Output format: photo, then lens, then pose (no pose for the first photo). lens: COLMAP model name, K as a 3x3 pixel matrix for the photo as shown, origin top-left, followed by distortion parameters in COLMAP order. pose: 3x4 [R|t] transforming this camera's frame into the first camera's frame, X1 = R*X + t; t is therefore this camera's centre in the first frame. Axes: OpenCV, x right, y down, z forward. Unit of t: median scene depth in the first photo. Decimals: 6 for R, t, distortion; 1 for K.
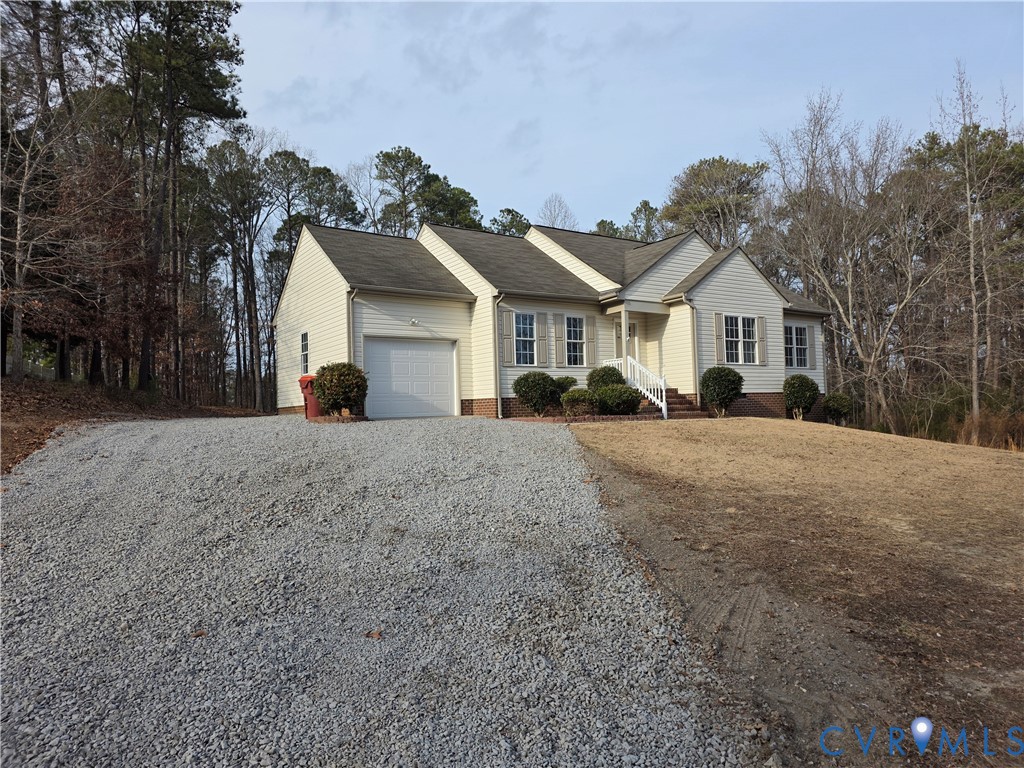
lens RADIAL K [[684.6, 0, 512.0], [0, 684.6, 384.0], [0, 0, 1]] dist [0.002599, -0.002357]
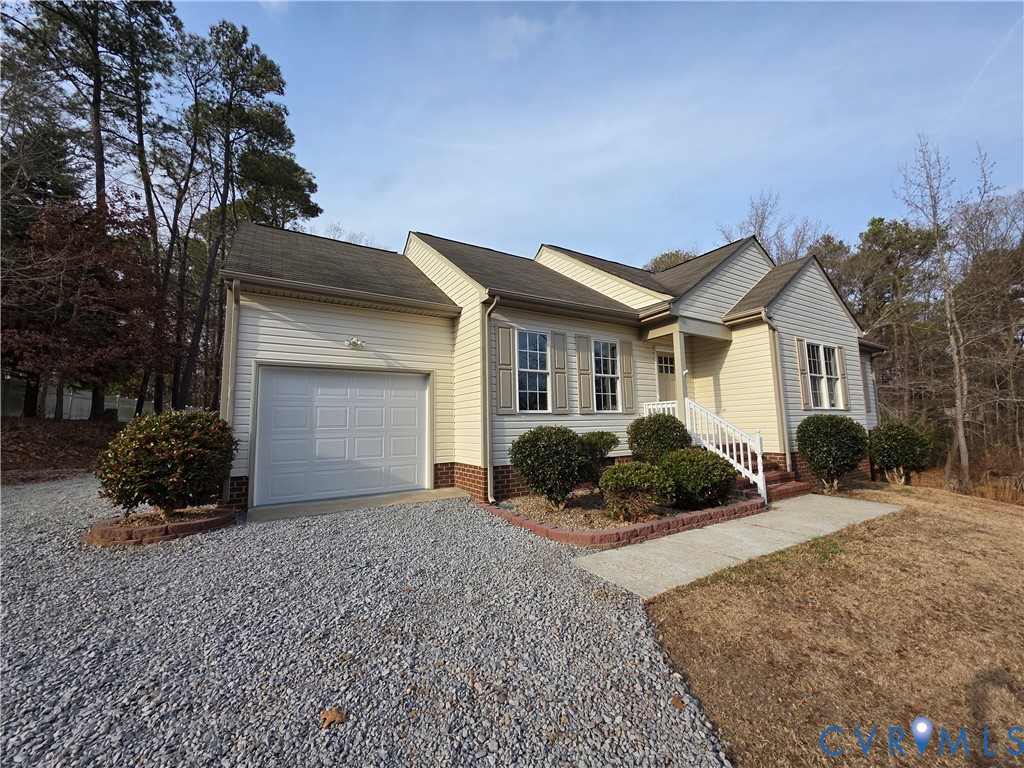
lens RADIAL K [[408.1, 0, 512.0], [0, 408.1, 384.0], [0, 0, 1]] dist [0.000672, 0.000058]
pose [[0.998833, 0.004896, -0.048041, 0.017417], [-0.007513, 0.998489, -0.054443, -0.032386], [0.047702, 0.054740, 0.997361, 0.610058]]
